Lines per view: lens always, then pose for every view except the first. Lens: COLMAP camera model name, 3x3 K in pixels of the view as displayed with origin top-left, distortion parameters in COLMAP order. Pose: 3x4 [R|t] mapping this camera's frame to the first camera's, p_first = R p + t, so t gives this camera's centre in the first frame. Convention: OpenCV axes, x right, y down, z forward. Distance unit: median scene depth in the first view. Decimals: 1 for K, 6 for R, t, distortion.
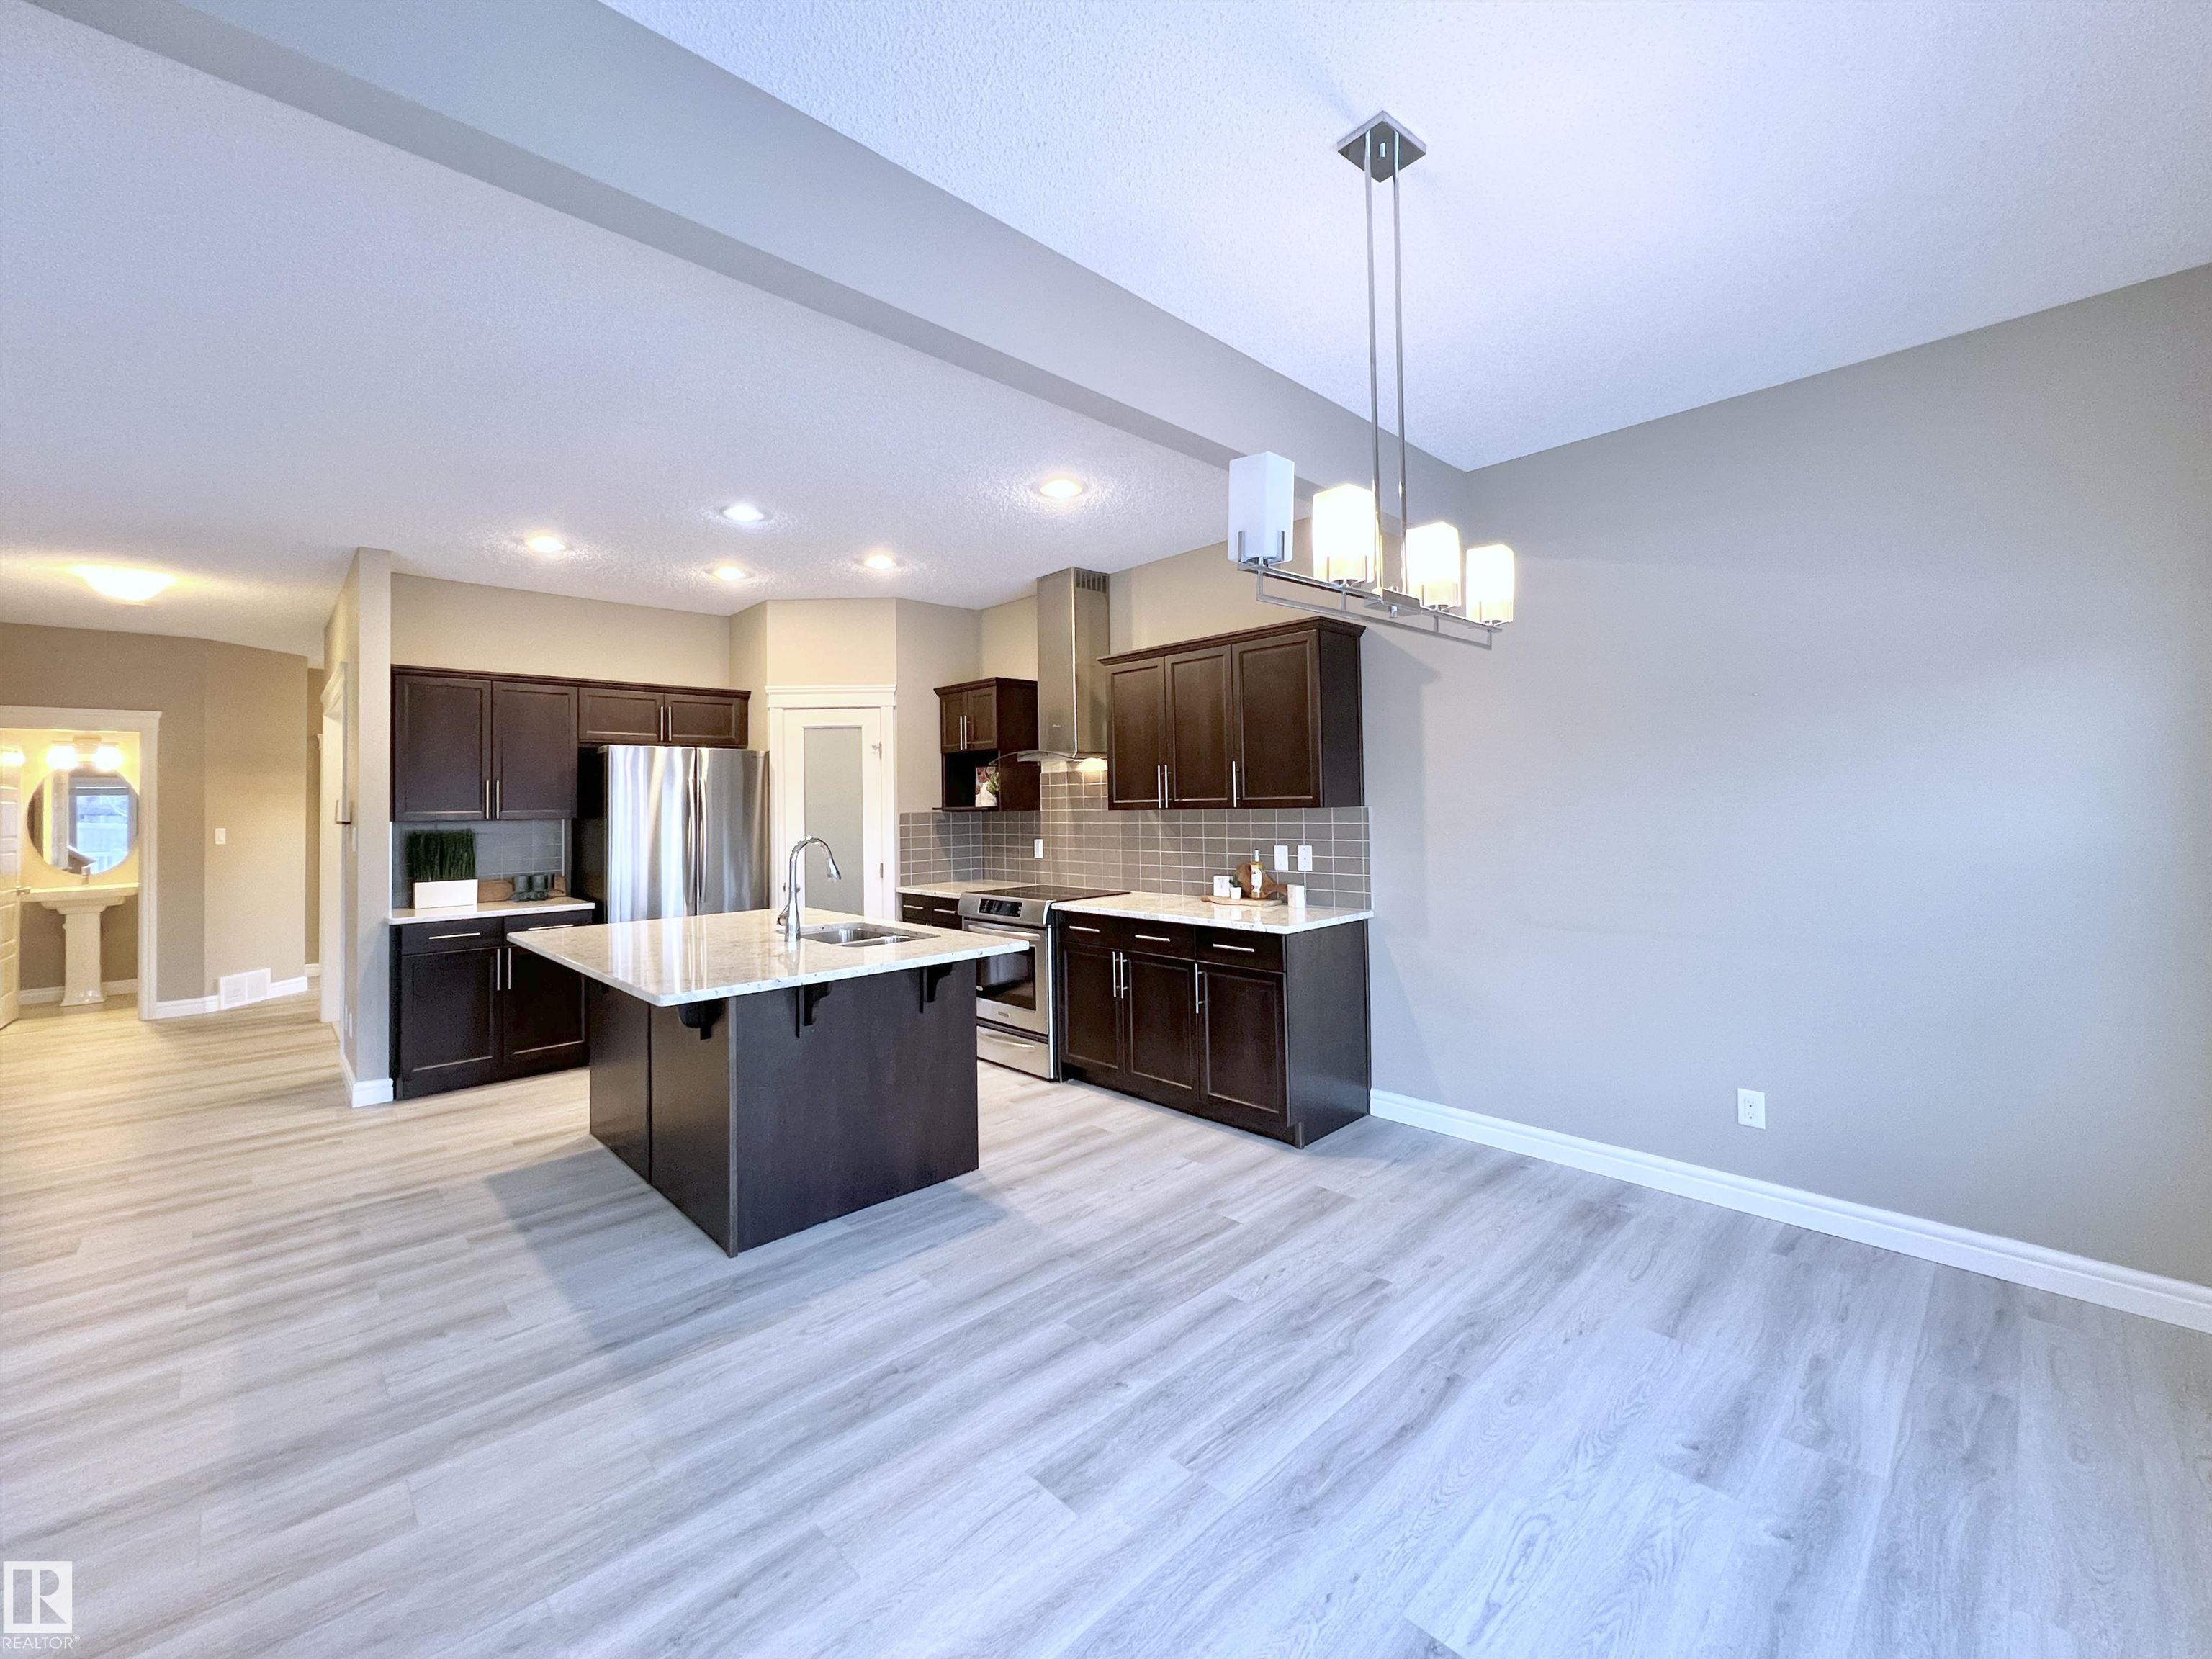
lens RADIAL K [[900.6, 0, 1112.3], [0, 900.6, 798.3], [0, 0, 1]] dist [-0.004957, 0.002853]
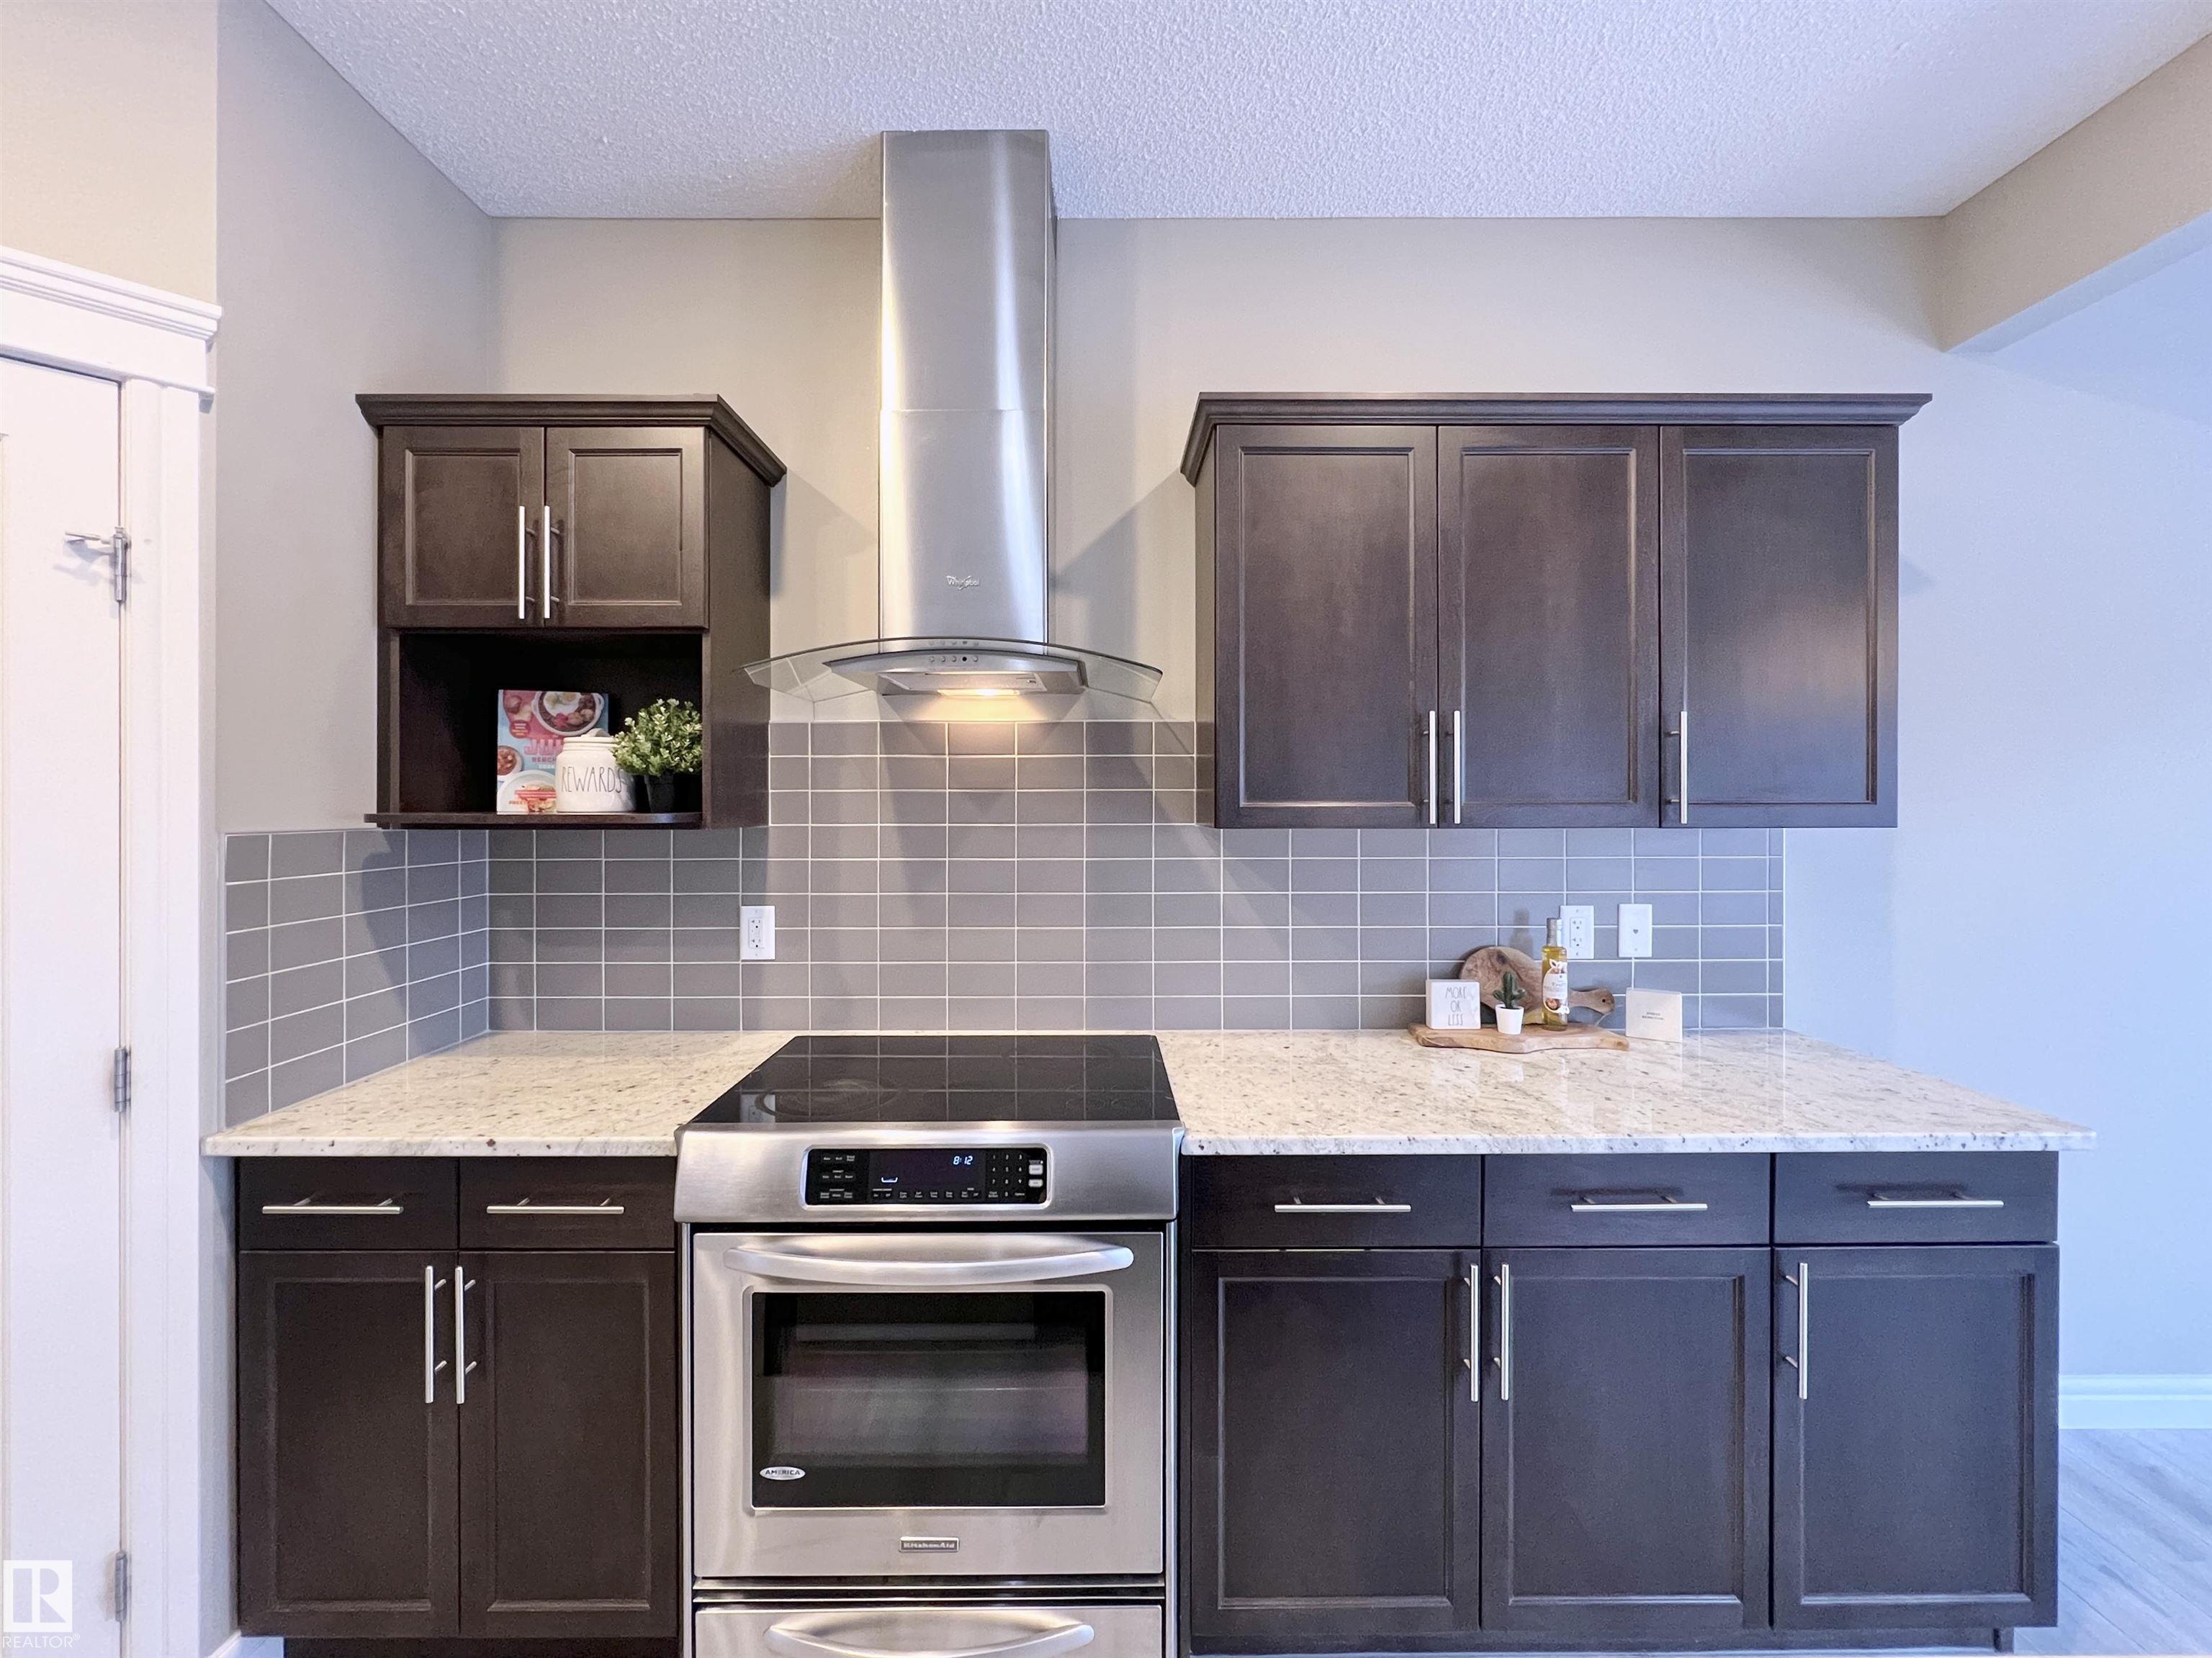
lens RADIAL K [[897.0, 0, 1096.4], [0, 897.0, 809.7], [0, 0, 1]] dist [-0.007816, 0.001936]
pose [[0.688711, 0.016201, 0.724855, -0.294363], [-0.017153, 0.999835, -0.006049, 0.008637], [-0.724833, -0.008268, 0.688875, 0.779050]]
